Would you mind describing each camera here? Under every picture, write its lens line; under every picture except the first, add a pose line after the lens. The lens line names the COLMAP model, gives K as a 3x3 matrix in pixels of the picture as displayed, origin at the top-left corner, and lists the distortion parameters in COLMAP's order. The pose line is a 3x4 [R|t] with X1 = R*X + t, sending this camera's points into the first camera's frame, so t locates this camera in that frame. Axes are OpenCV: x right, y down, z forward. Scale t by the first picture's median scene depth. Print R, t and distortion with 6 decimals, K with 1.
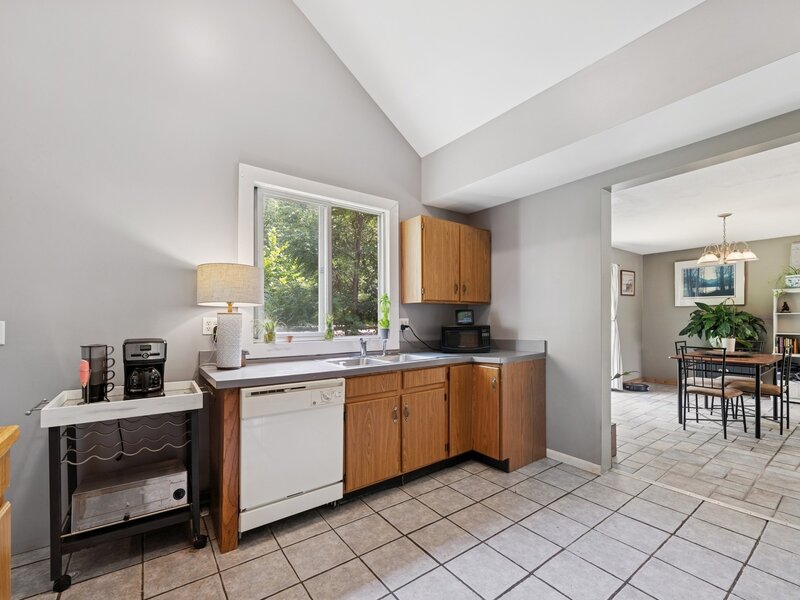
lens RADIAL K [[350.2, 0, 399.3], [0, 350.2, 319.3], [0, 0, 1]] dist [-0.000066, -0.000011]
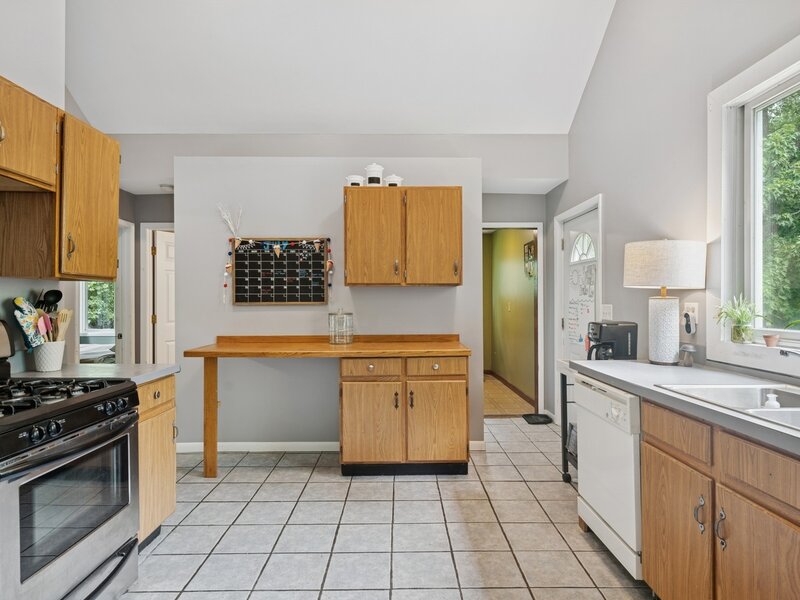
lens RADIAL K [[465.6, 0, 400.0], [0, 465.6, 300.0], [0, 0, 1]] dist [0.000619, 0.000101]
pose [[-0.587511, 0.000518, -0.809216, 0.755592], [-0.002907, 0.999992, 0.002750, -0.010978], [0.809211, 0.003968, -0.587505, 1.093904]]
